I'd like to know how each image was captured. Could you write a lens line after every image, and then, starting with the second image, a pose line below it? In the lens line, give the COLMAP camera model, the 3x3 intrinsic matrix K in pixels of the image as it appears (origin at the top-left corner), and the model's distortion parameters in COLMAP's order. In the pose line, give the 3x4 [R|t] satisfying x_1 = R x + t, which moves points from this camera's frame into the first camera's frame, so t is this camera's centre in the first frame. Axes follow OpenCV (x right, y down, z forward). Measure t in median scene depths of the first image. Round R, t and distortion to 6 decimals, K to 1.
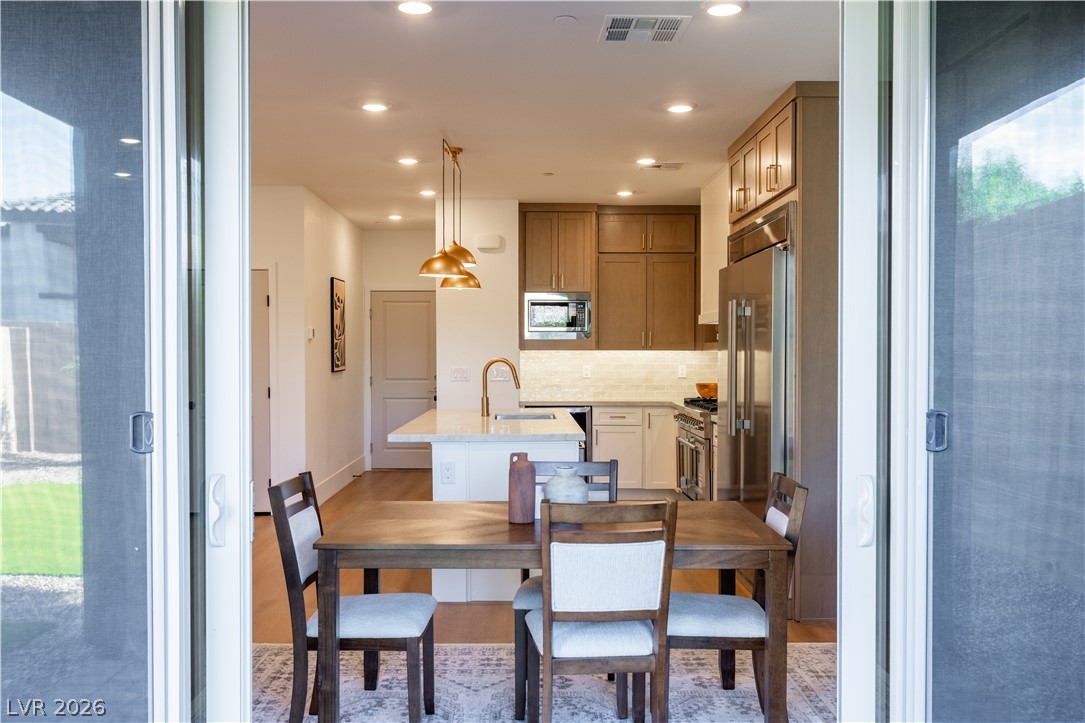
lens RADIAL K [[998.3, 0, 542.5], [0, 998.3, 361.5], [0, 0, 1]] dist [0.002247, 0.000555]
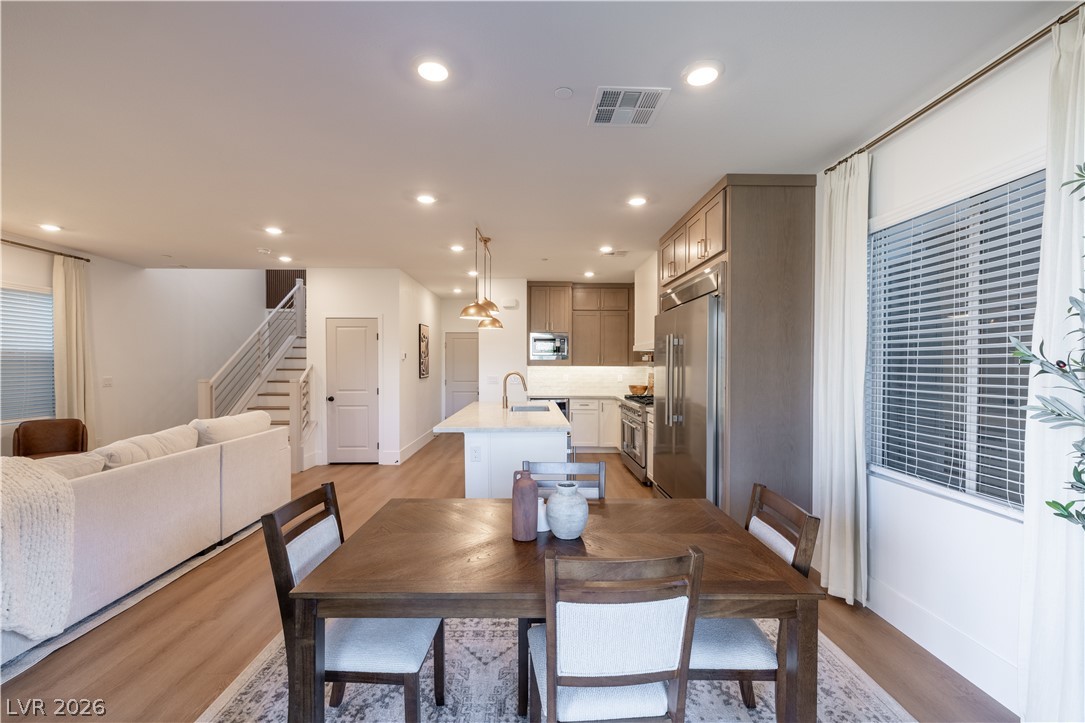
lens RADIAL K [[456.2, 0, 542.5], [0, 456.2, 361.5], [0, 0, 1]] dist [0.000235, 0.000039]
pose [[0.999969, 0.002474, 0.007410, -0.002773], [-0.002353, 0.999865, -0.016273, -0.007094], [-0.007449, 0.016255, 0.999840, 0.236877]]
